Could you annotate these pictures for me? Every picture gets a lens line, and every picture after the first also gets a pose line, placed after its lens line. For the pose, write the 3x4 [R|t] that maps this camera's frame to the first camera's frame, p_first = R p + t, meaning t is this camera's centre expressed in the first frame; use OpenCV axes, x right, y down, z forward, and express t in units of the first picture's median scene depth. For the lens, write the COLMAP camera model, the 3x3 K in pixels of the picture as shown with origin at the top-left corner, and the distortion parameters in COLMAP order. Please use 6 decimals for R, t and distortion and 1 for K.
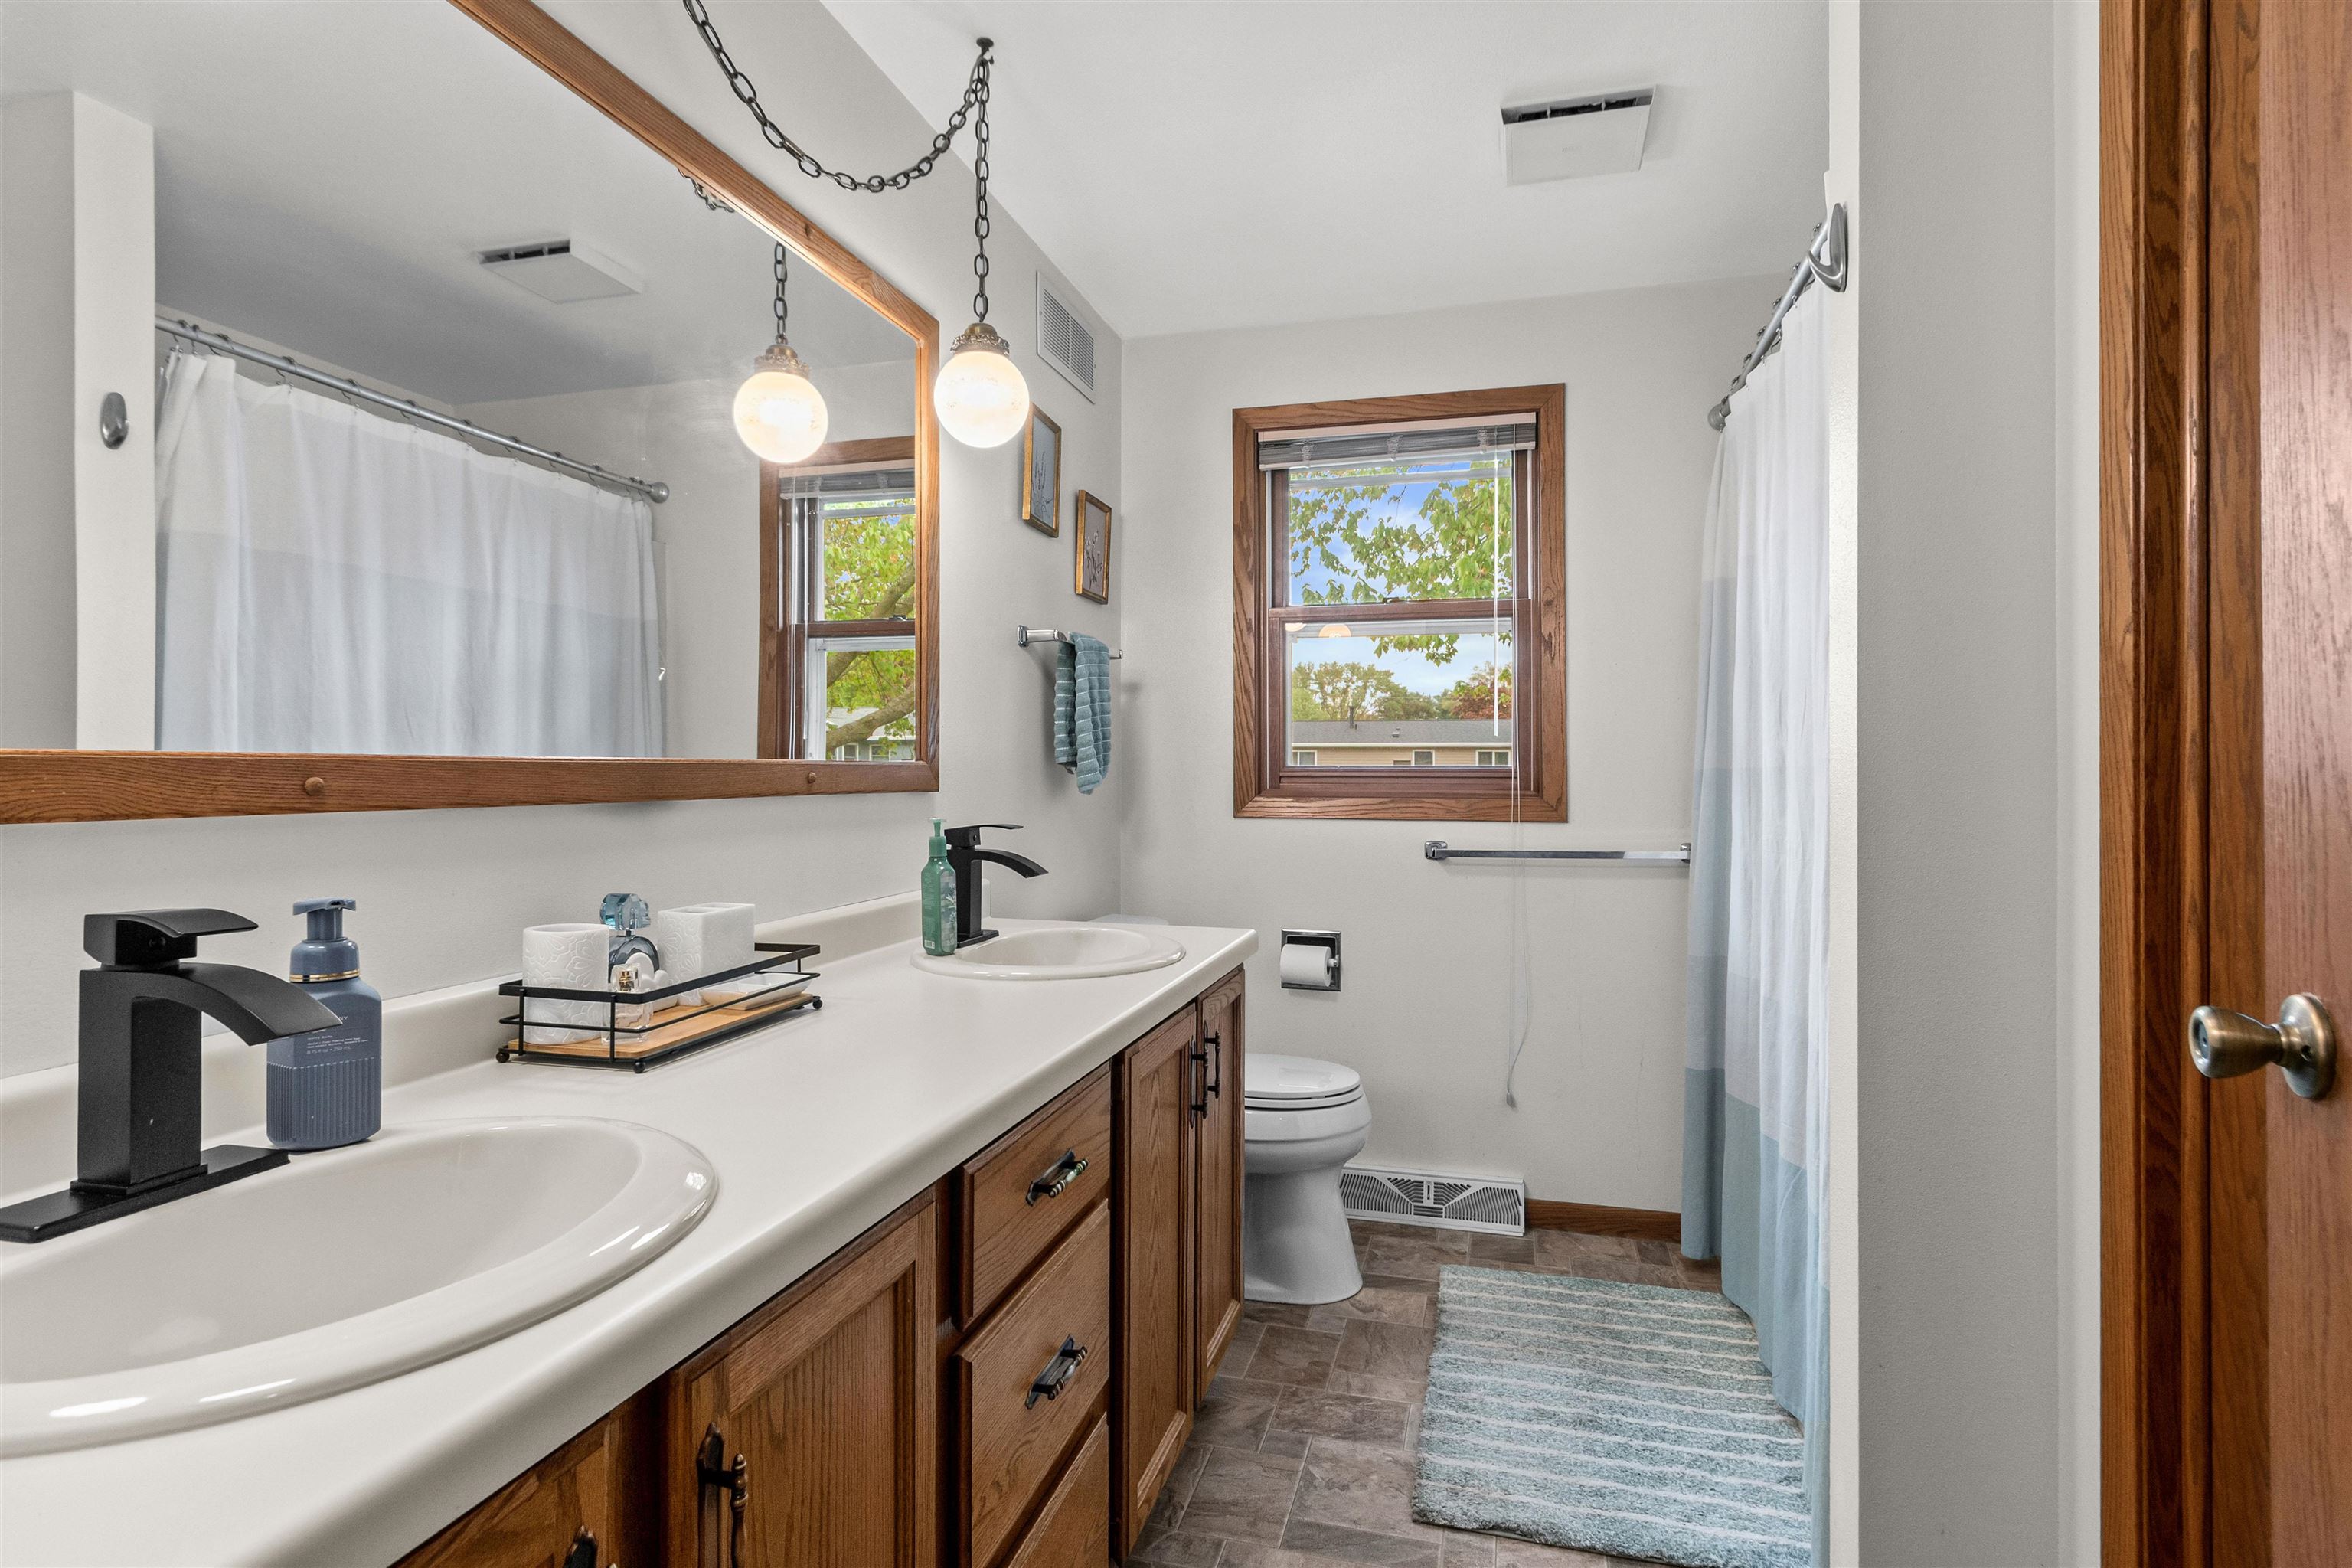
lens RADIAL K [[1163.2, 0, 1176.0], [0, 1163.2, 784.0], [0, 0, 1]] dist [-0.001230, -0.000597]
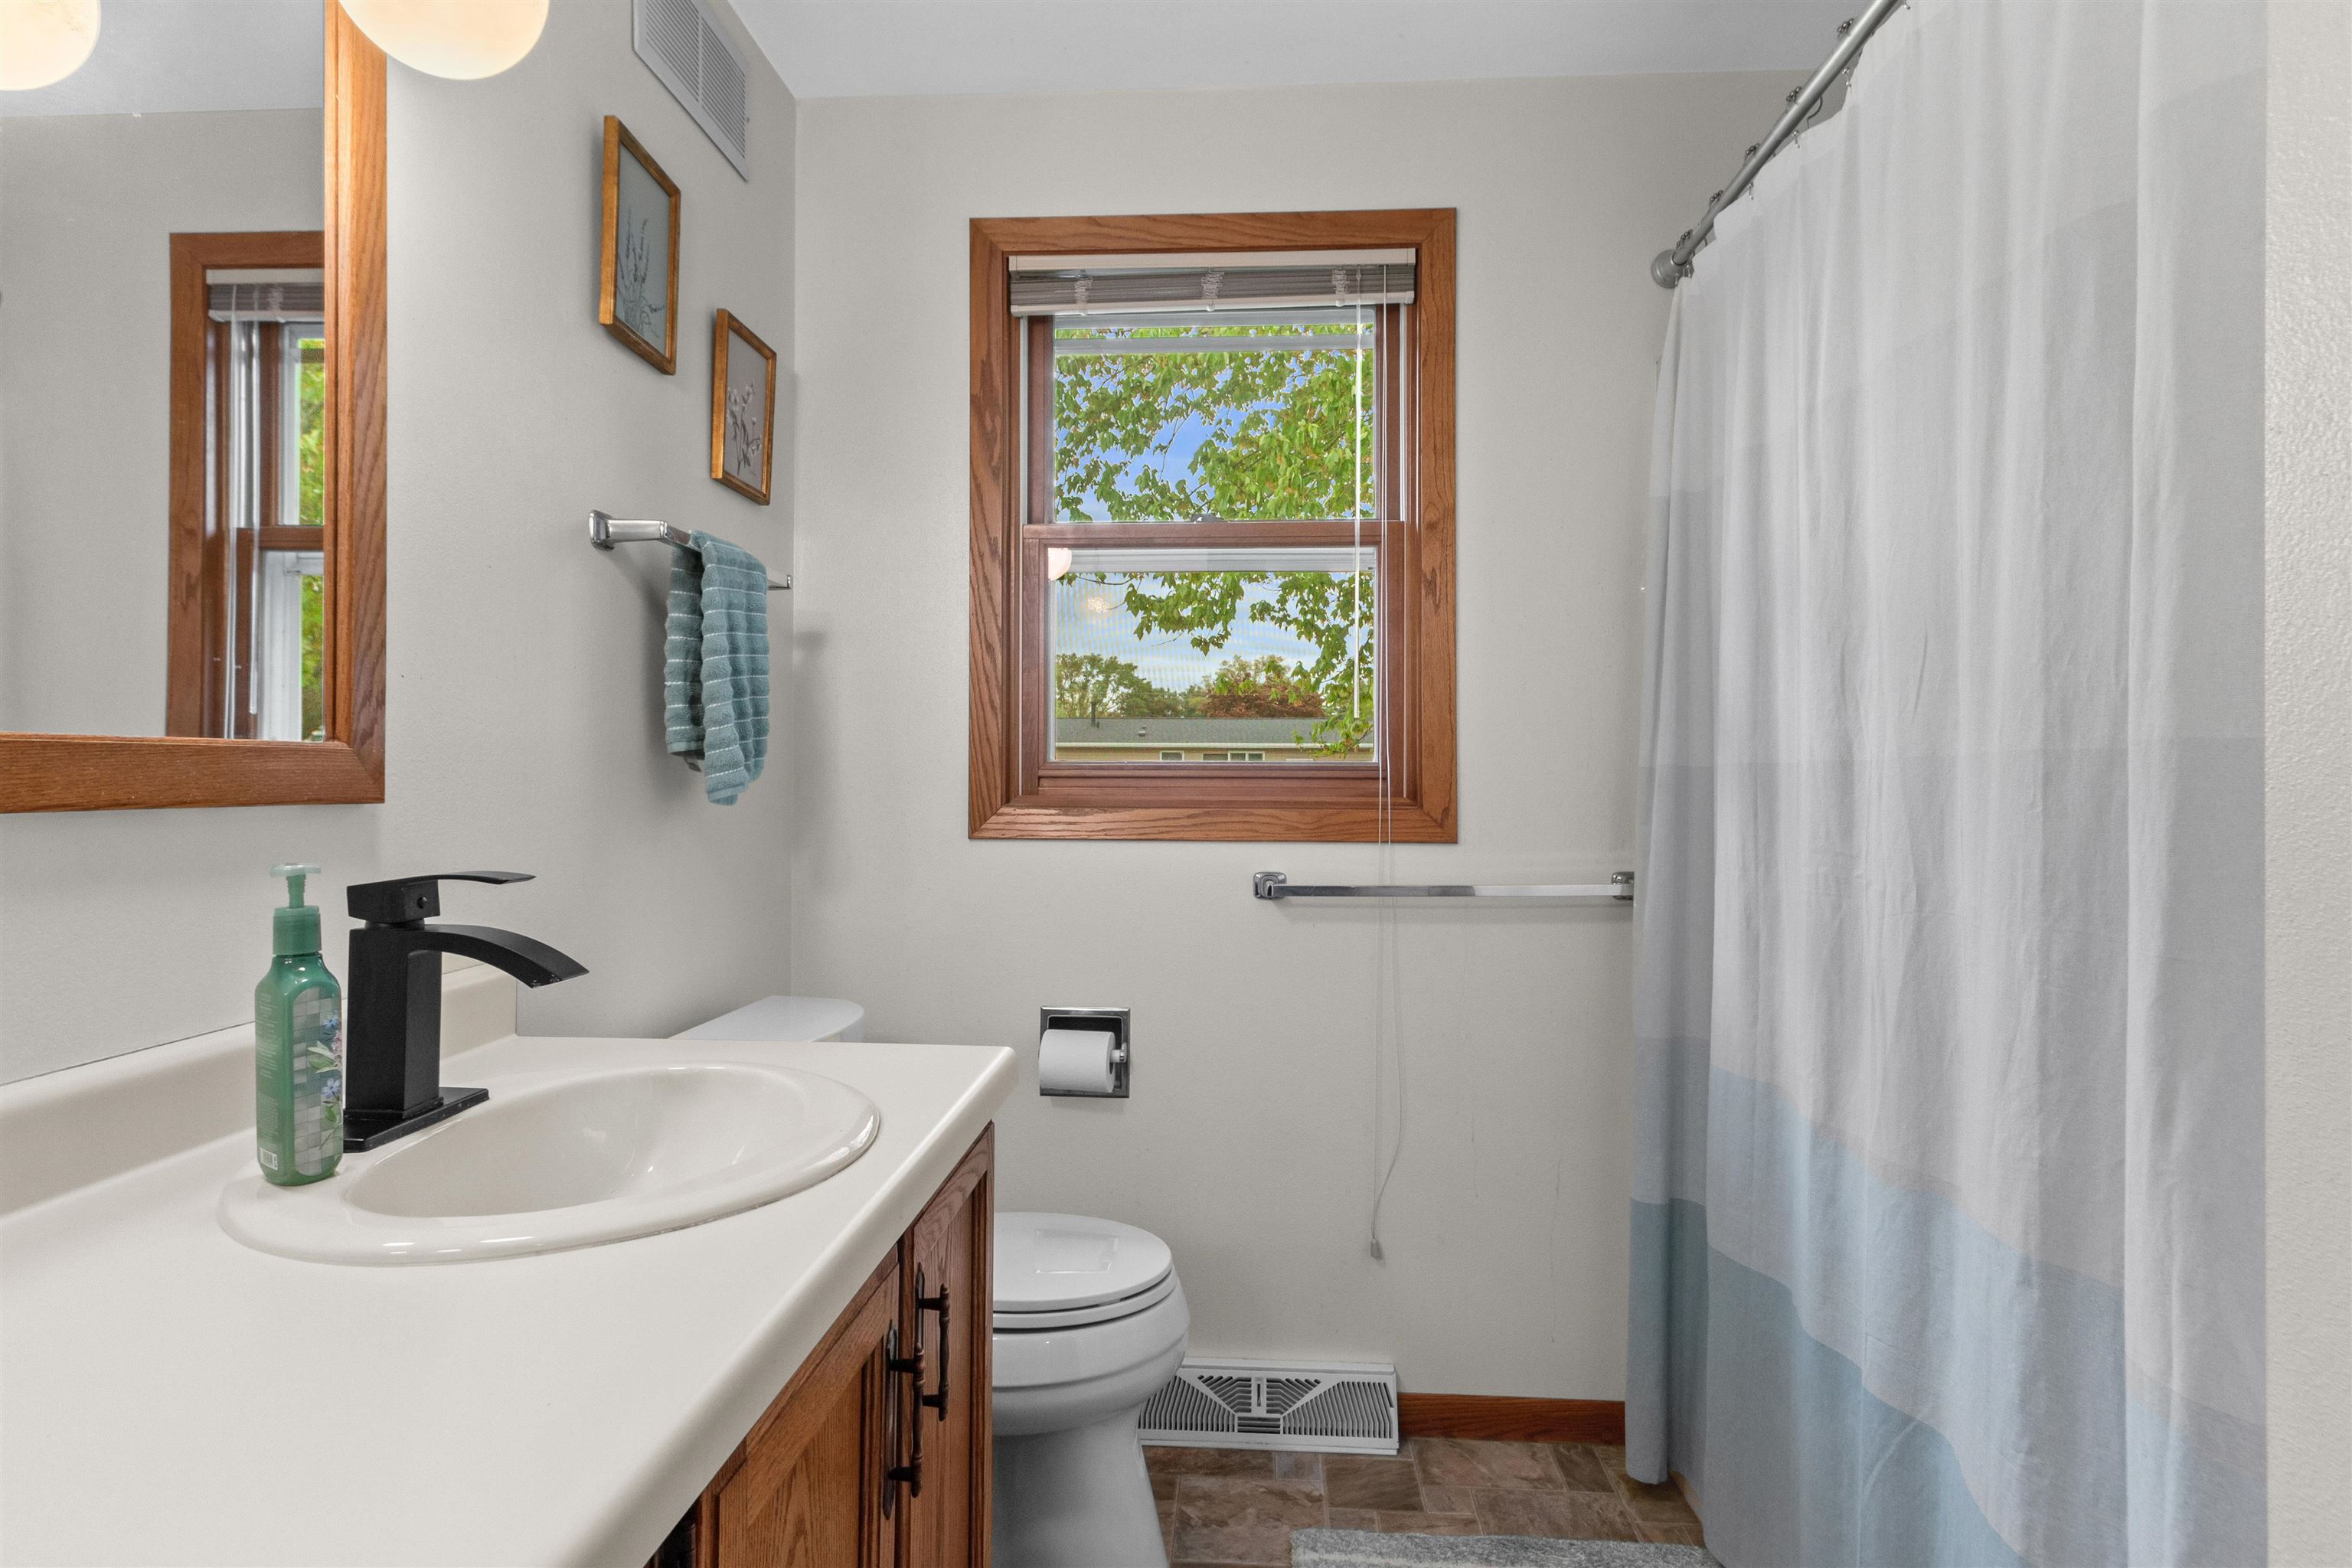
lens RADIAL K [[1264.1, 0, 1172.6], [0, 1264.1, 749.5], [0, 0, 1]] dist [0.016802, 0.000607]
pose [[0.976721, 0.005899, 0.214431, 0.008964], [0.001190, 0.999457, -0.032917, 0.001782], [-0.214509, 0.032406, 0.976184, 0.295204]]
